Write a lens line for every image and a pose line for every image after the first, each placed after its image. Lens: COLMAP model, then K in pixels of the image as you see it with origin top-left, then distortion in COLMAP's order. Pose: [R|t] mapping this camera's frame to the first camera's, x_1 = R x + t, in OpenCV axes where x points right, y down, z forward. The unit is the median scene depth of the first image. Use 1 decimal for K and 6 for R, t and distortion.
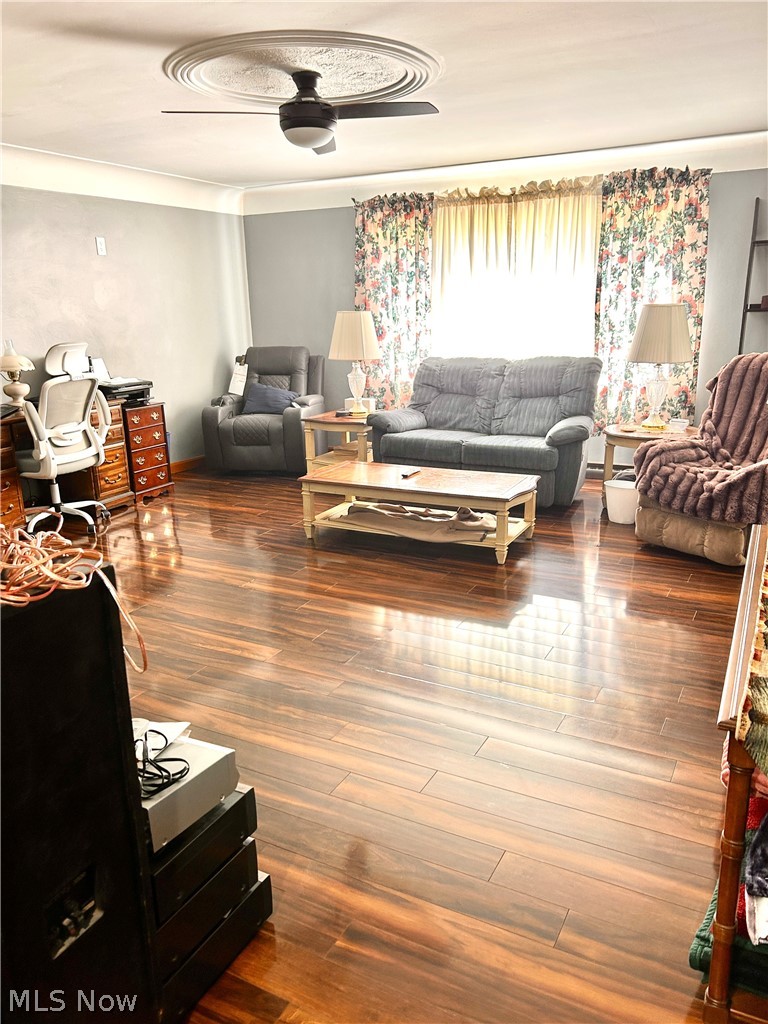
lens RADIAL K [[778.1, 0, 384.0], [0, 778.1, 512.0], [0, 0, 1]] dist [0.055045, -0.053227]
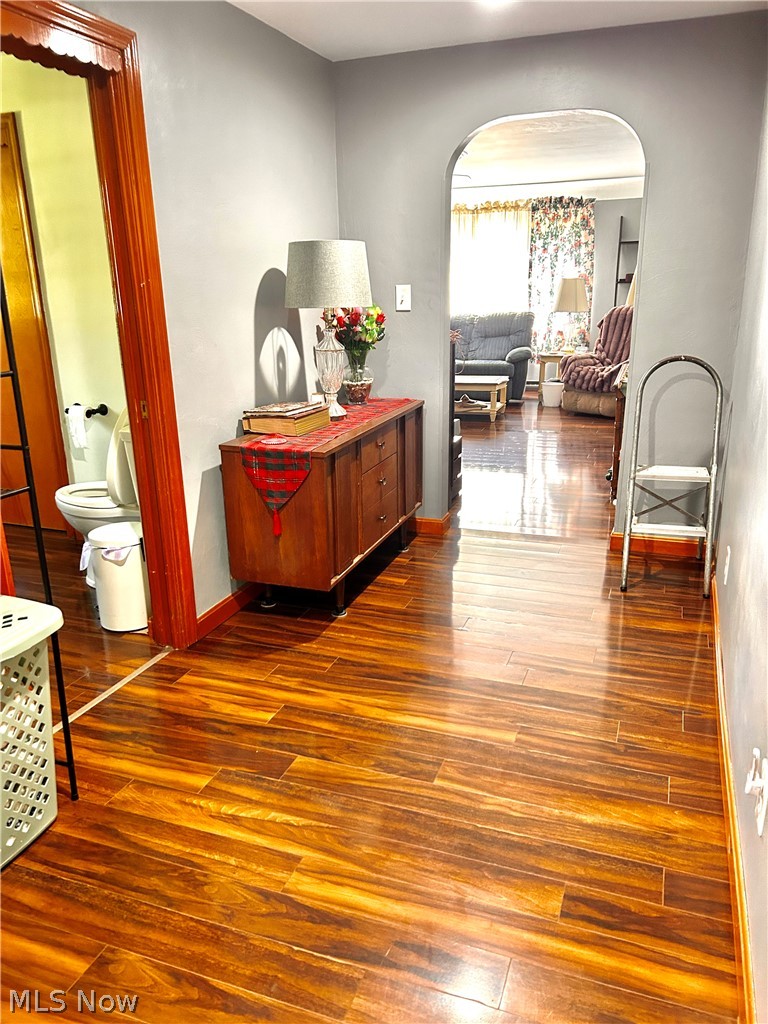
lens RADIAL K [[778.1, 0, 384.0], [0, 778.1, 512.0], [0, 0, 1]] dist [0.055045, -0.053227]
pose [[0.989776, -0.035991, 0.138013, -0.280448], [0.033427, 0.999224, 0.020849, 0.180933], [-0.138656, -0.016022, 0.990211, -0.595647]]
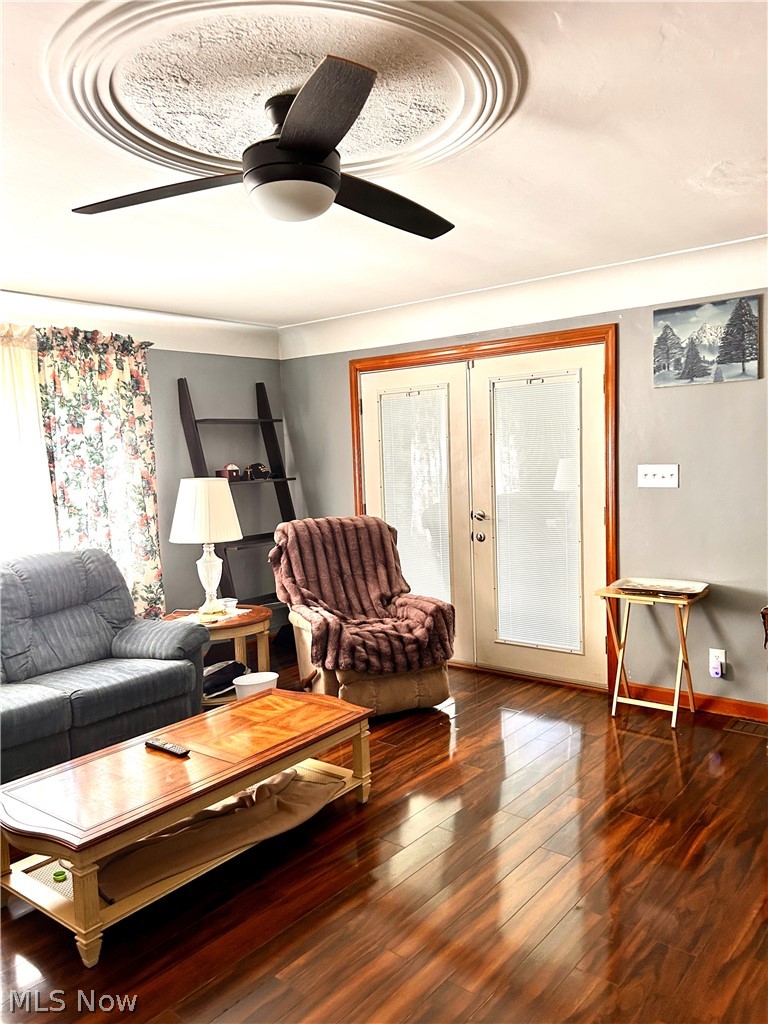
lens RADIAL K [[778.1, 0, 384.0], [0, 778.1, 512.0], [0, 0, 1]] dist [0.055045, -0.053227]
pose [[0.187306, -0.060468, 0.980439, -0.450927], [0.289456, 0.957184, 0.003735, -0.156339], [-0.938686, 0.283094, 0.196790, 0.584509]]
